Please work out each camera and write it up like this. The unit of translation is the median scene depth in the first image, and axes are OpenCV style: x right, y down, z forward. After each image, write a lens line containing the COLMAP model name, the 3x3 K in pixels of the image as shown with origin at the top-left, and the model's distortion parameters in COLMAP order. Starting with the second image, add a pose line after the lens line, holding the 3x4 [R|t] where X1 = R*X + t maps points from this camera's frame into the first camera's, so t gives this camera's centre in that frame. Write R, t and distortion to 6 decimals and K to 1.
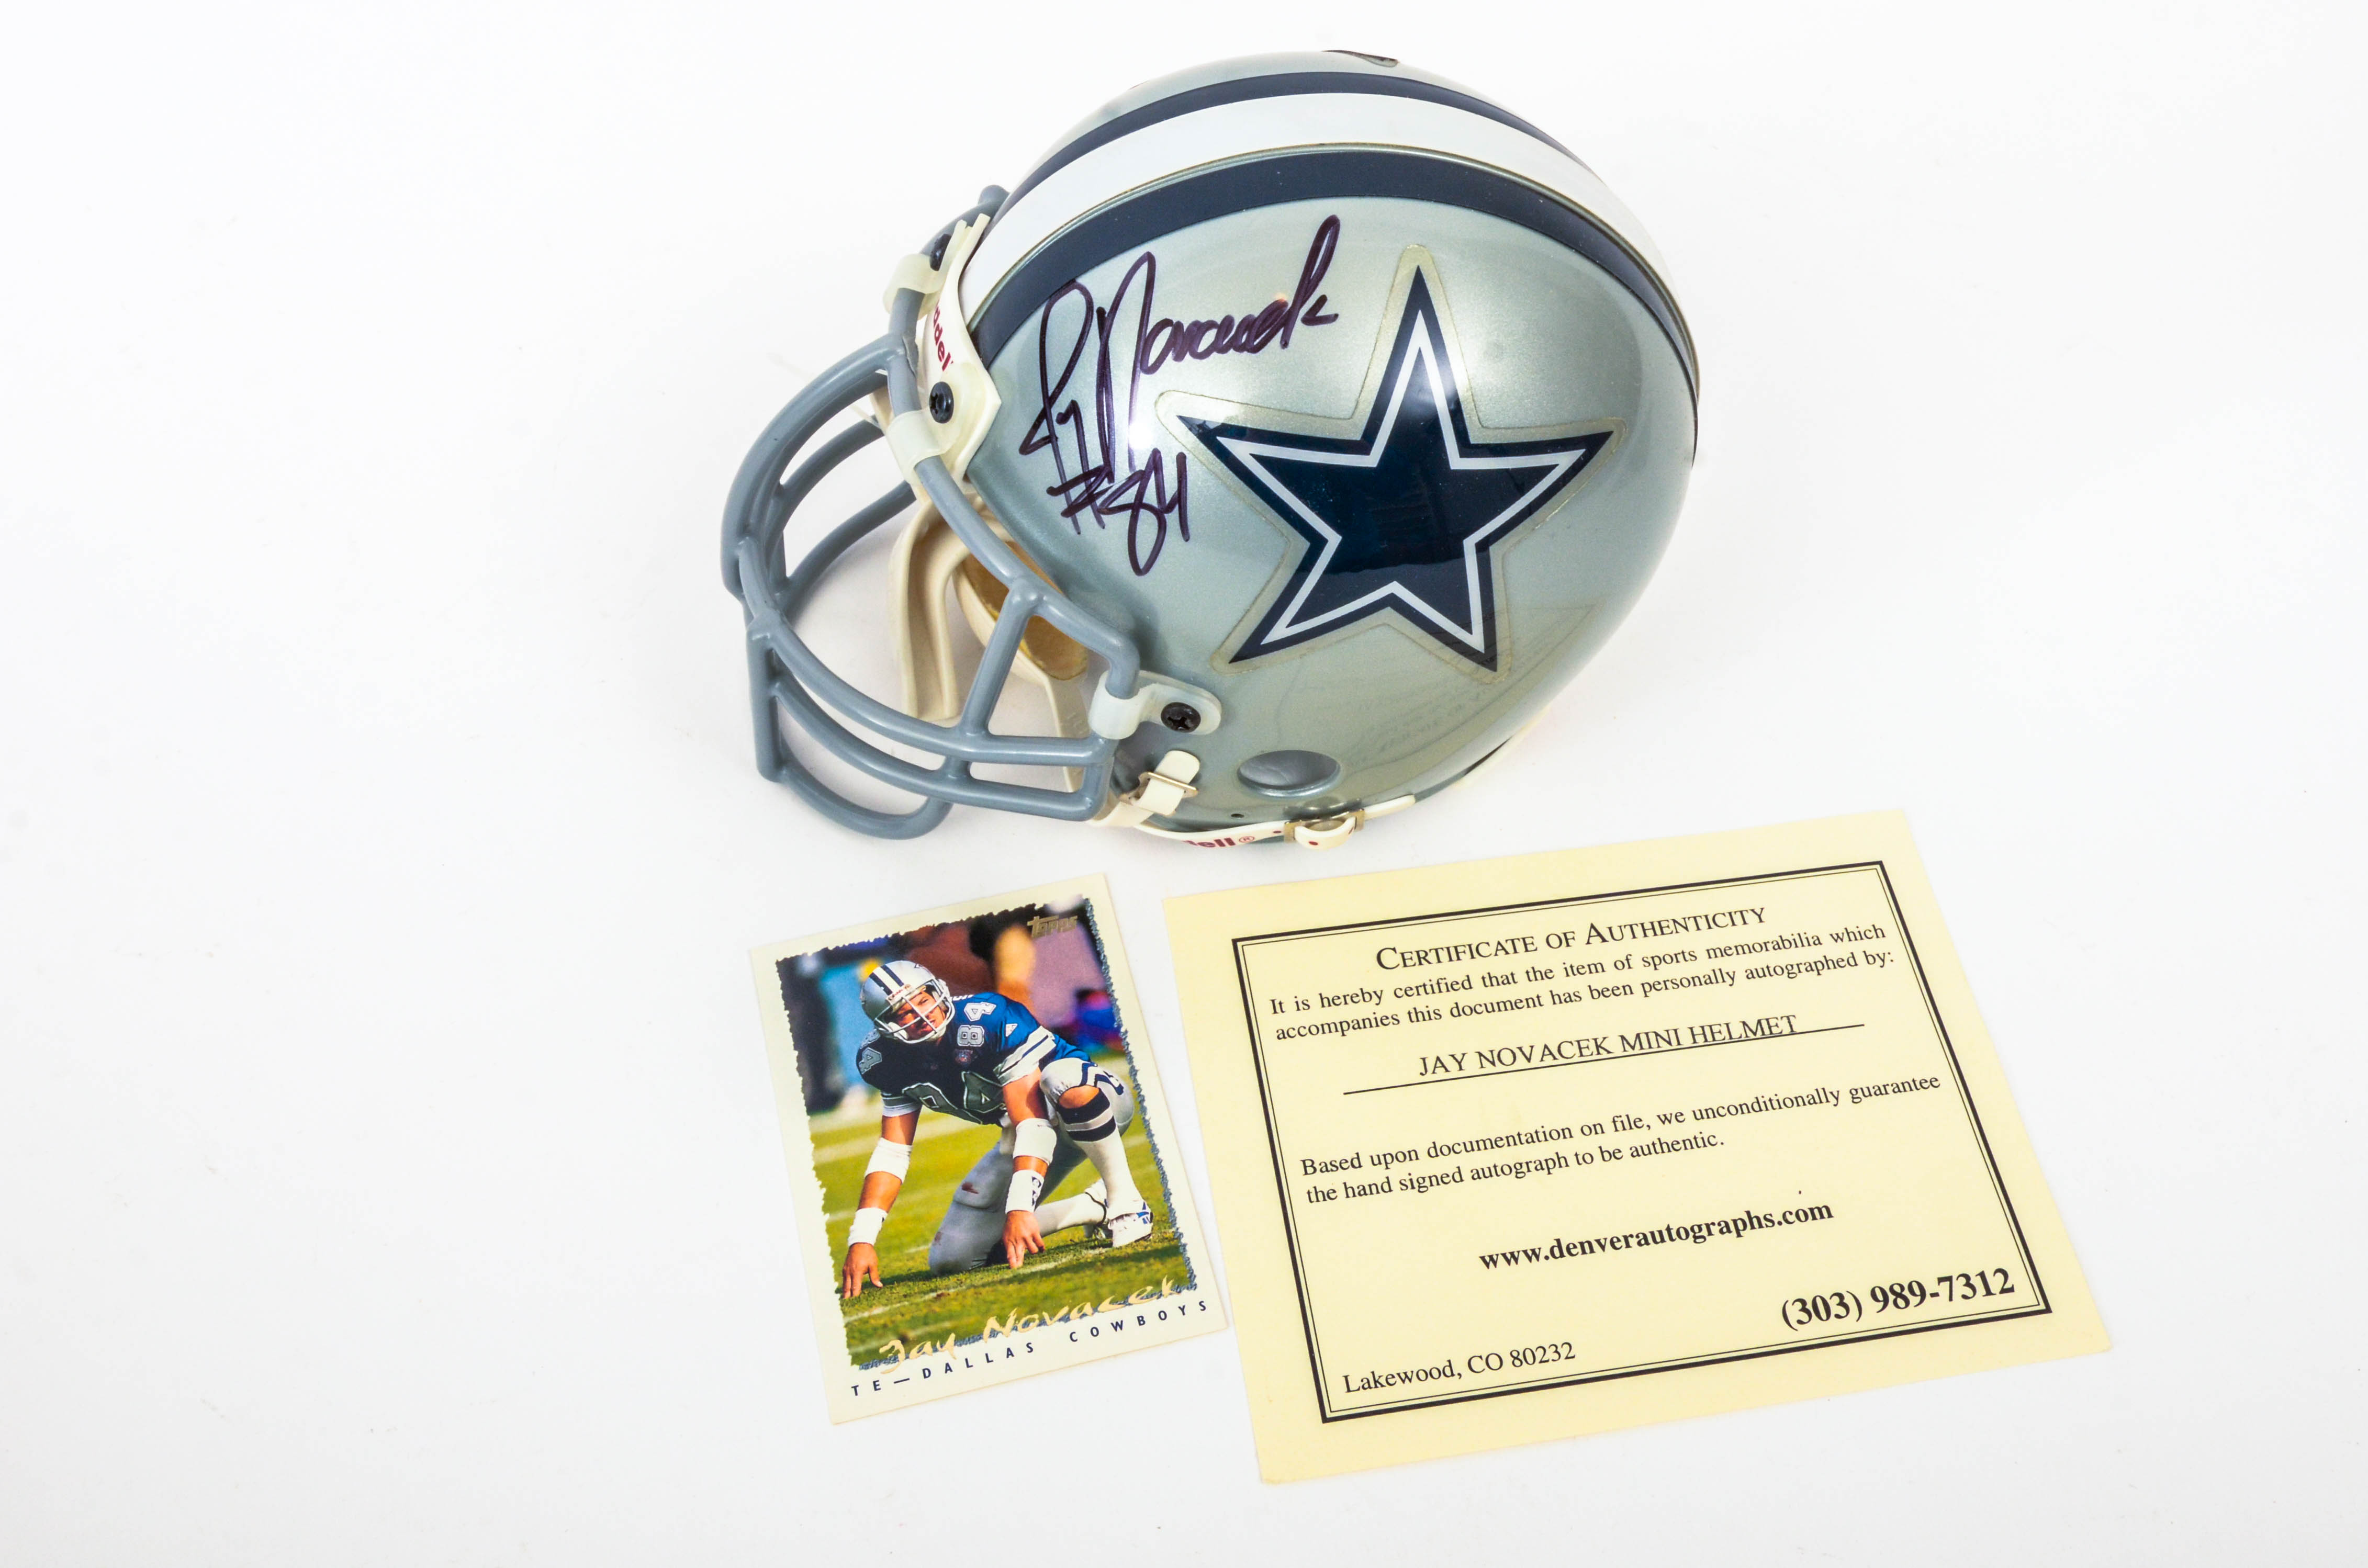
lens RADIAL K [[2288.1, 0, 1183.2], [0, 2288.1, 766.9], [0, 0, 1]] dist [-0.058405, 0.000000]
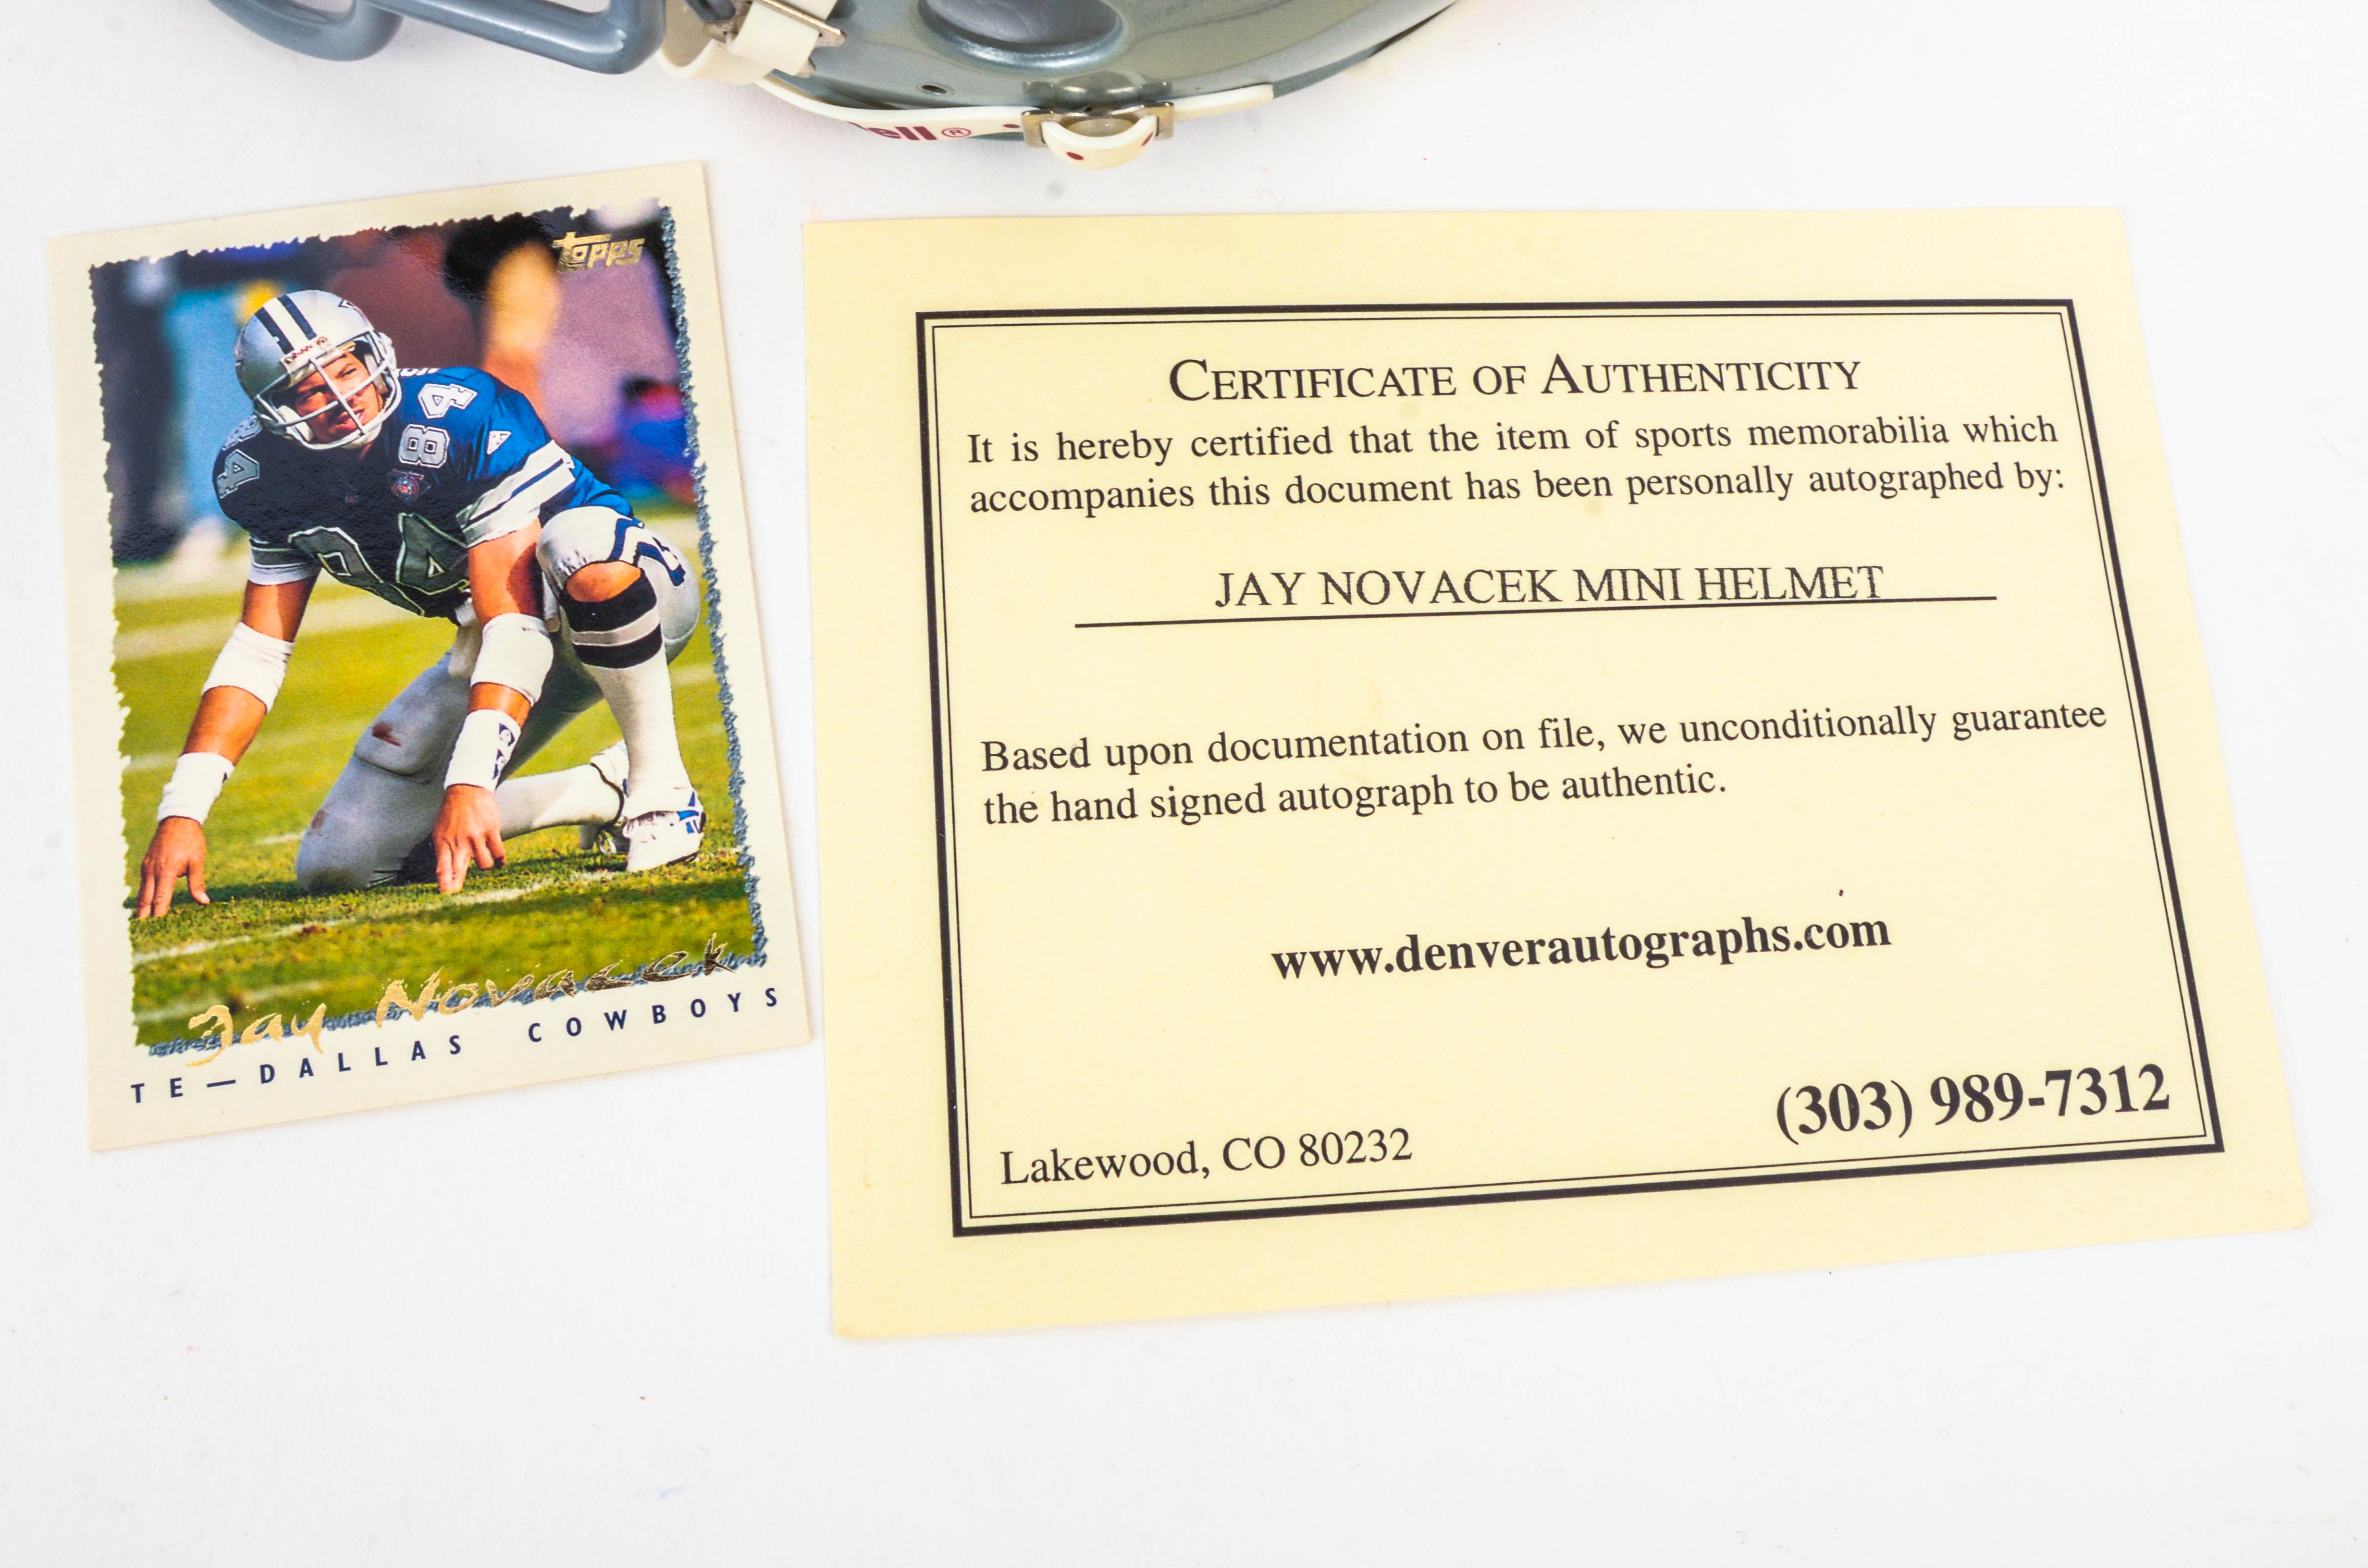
lens RADIAL K [[2288.1, 0, 1195.6], [0, 2288.1, 807.1], [0, 0, 1]] dist [-0.058405, 0.000000]
pose [[0.992966, 0.096324, 0.068854, 0.068144], [-0.114537, 0.928811, 0.352408, -0.017619], [-0.030007, -0.357815, 0.933310, 0.480827]]
